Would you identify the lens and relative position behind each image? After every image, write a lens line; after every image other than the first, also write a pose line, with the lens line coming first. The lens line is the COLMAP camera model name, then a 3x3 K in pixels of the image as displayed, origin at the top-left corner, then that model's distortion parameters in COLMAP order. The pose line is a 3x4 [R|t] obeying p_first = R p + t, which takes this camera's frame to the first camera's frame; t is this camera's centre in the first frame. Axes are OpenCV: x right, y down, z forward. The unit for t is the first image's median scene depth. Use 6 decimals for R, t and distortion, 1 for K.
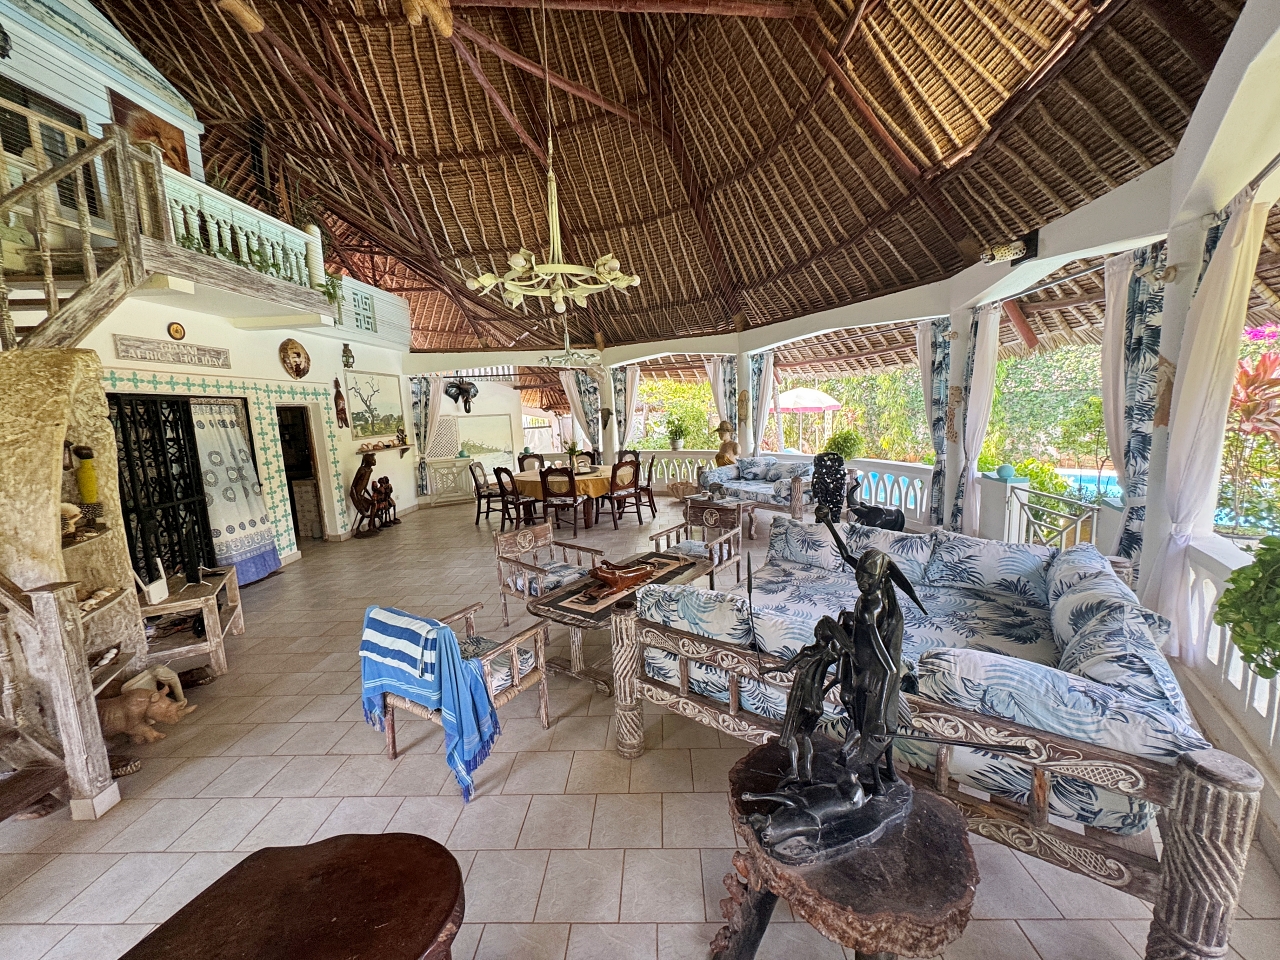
lens RADIAL K [[511.5, 0, 641.9], [0, 511.5, 480.3], [0, 0, 1]] dist [-0.001837, 0.000119]
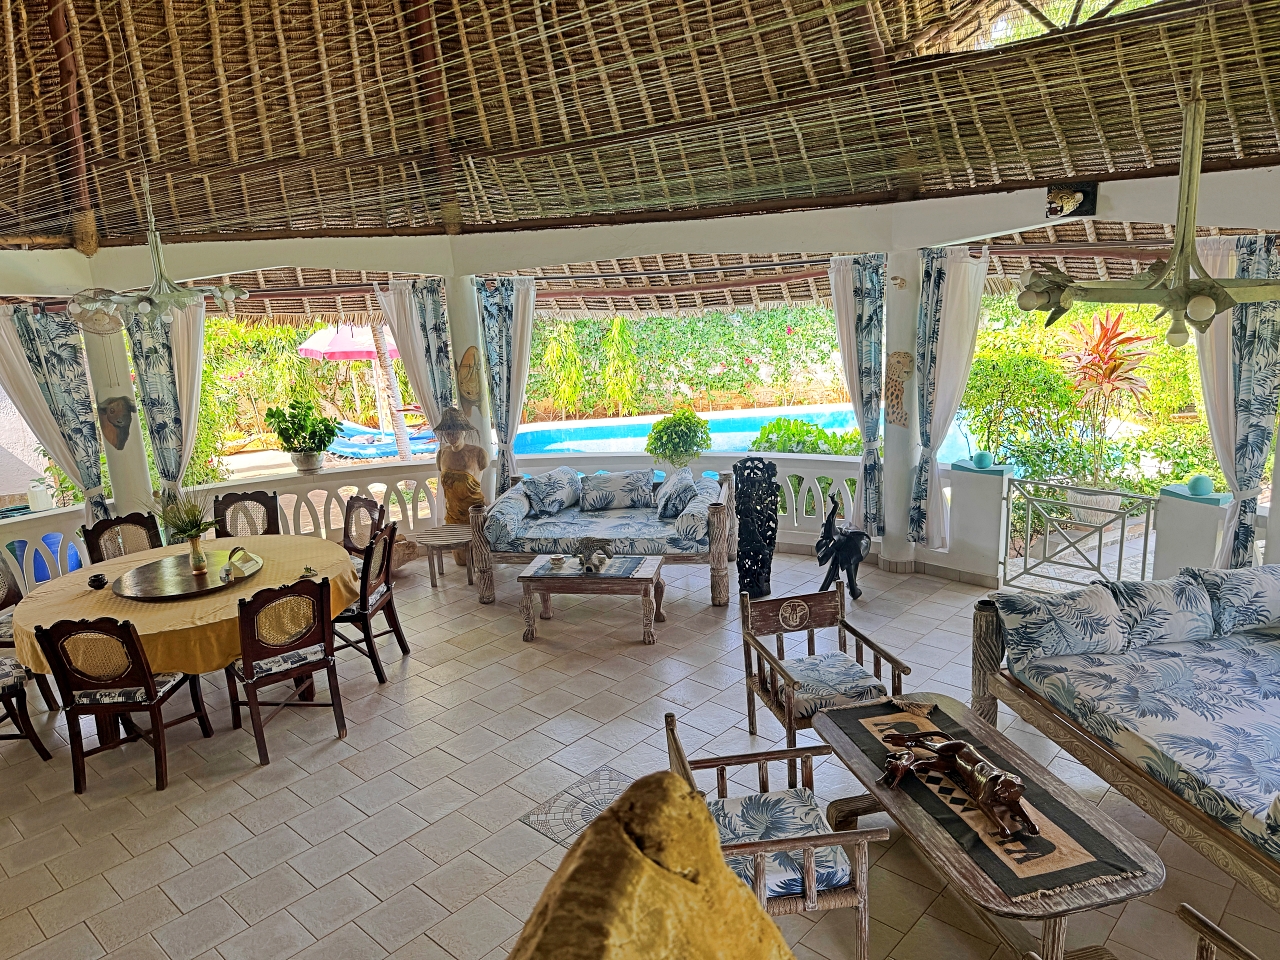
lens RADIAL K [[896.5, 0, 639.4], [0, 896.5, 482.4], [0, 0, 1]] dist [0.010290, -0.003000]
pose [[0.659701, -0.165421, 0.733097, -0.478680], [0.128217, 0.985947, 0.107096, -0.141139], [-0.740510, 0.023344, 0.671639, 0.311179]]
